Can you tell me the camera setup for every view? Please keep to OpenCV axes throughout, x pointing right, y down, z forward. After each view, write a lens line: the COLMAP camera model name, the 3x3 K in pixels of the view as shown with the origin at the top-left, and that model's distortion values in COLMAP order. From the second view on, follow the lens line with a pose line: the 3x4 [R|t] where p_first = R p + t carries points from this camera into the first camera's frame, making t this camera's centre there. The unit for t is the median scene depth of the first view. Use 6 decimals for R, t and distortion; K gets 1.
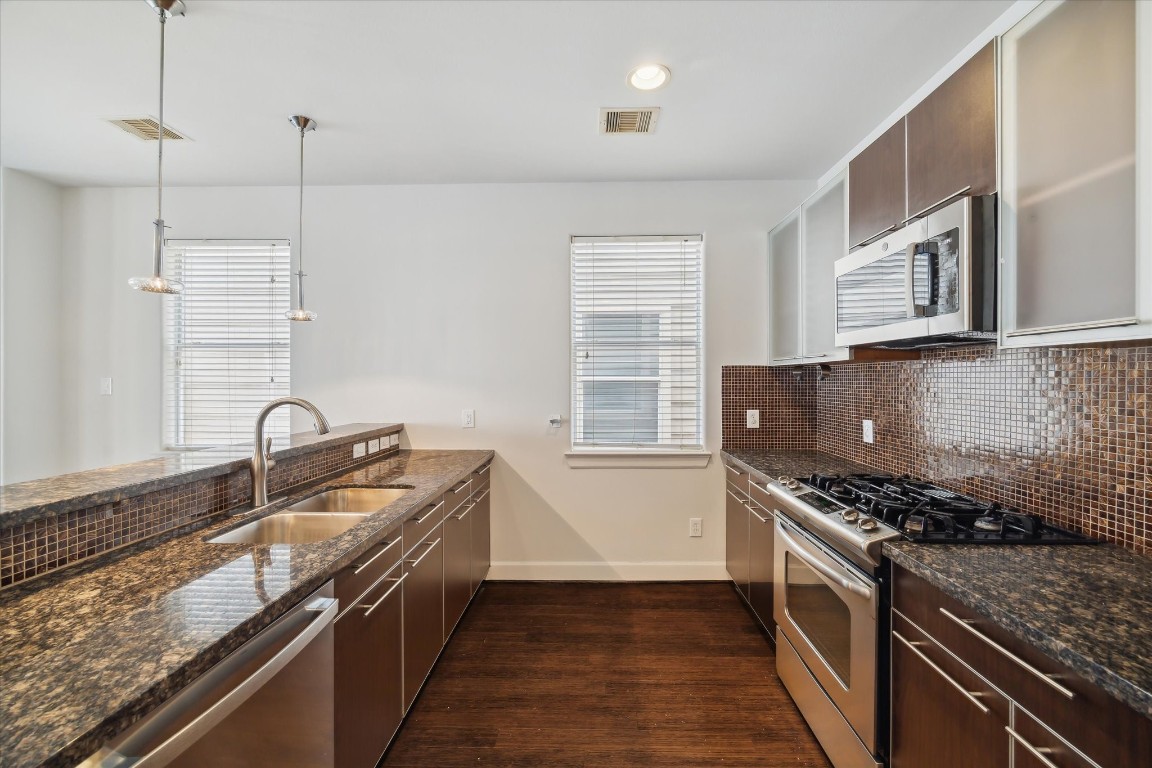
lens RADIAL K [[448.9, 0, 583.0], [0, 448.9, 380.8], [0, 0, 1]] dist [-0.004249, -0.000710]
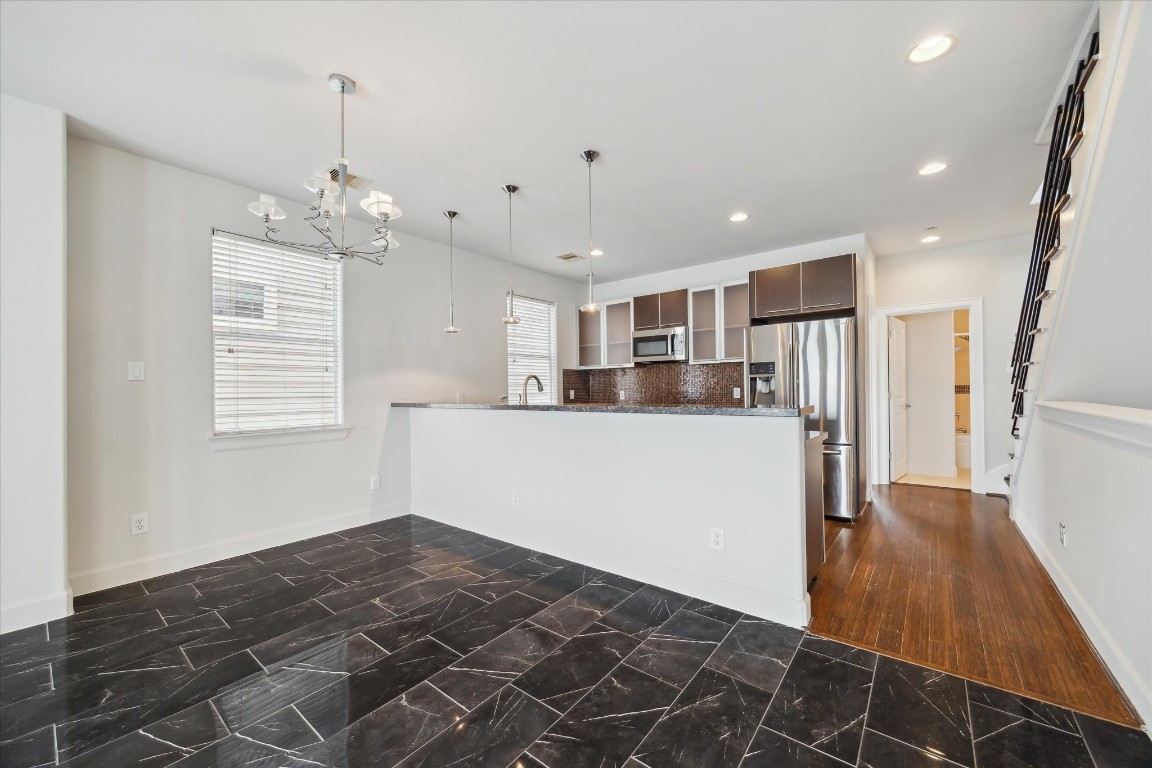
lens RADIAL K [[448.9, 0, 578.4], [0, 448.9, 387.5], [0, 0, 1]] dist [-0.004249, -0.000710]
pose [[0.587301, -0.003044, 0.809363, -1.910278], [0.014086, 0.999880, -0.006460, 0.097290], [-0.809246, 0.015195, 0.587274, -0.383952]]
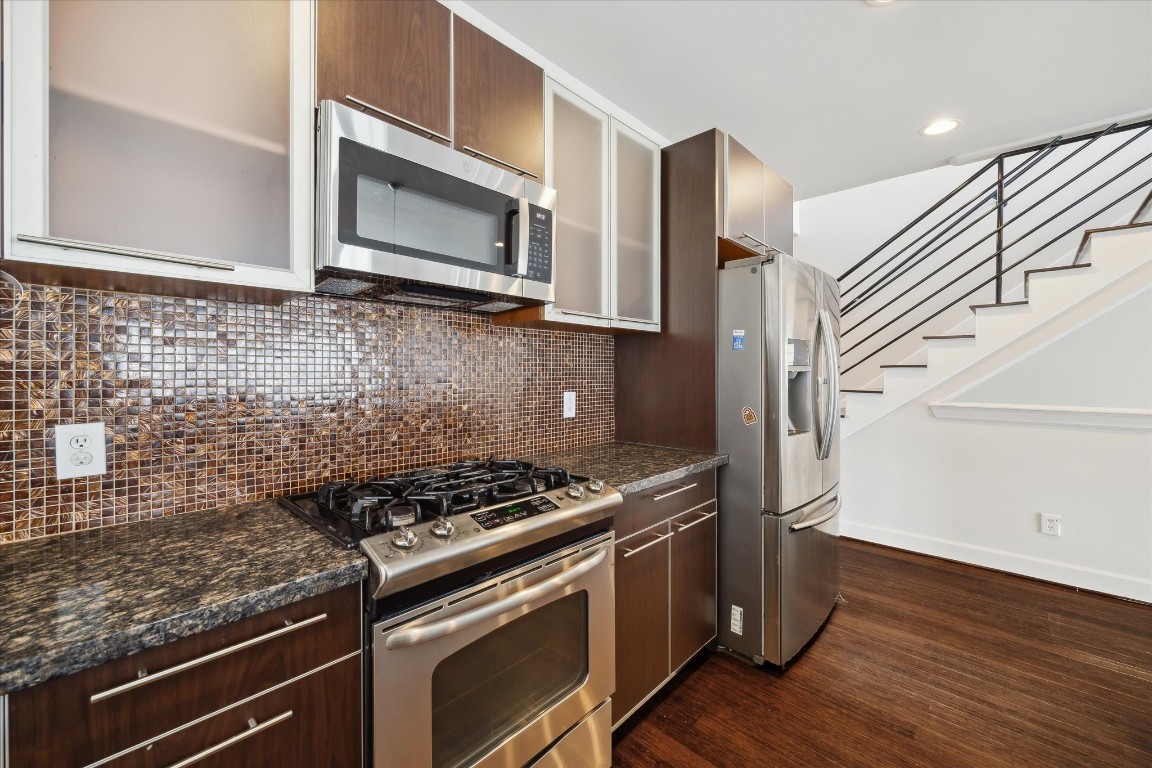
lens RADIAL K [[448.9, 0, 587.7], [0, 448.9, 378.8], [0, 0, 1]] dist [-0.004249, -0.000710]
pose [[-0.745787, -0.013328, 0.666051, -0.005343], [-0.000867, 0.999818, 0.019035, 0.044100], [-0.666184, 0.013618, -0.745663, 1.175589]]
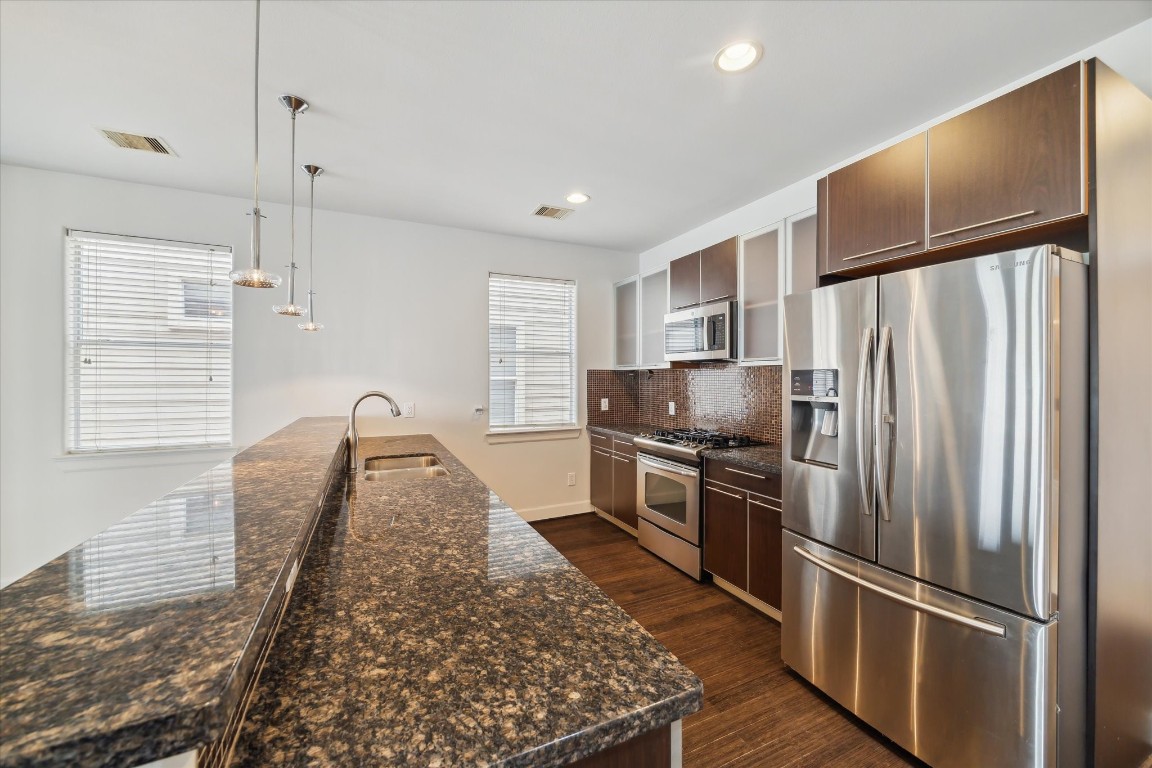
lens RADIAL K [[448.9, 0, 578.0], [0, 448.9, 379.2], [0, 0, 1]] dist [-0.004249, -0.000710]
pose [[0.887307, 0.000303, 0.461180, -0.595669], [0.000725, 0.999998, -0.002052, 0.001879], [-0.461179, 0.002155, 0.887304, -0.466883]]
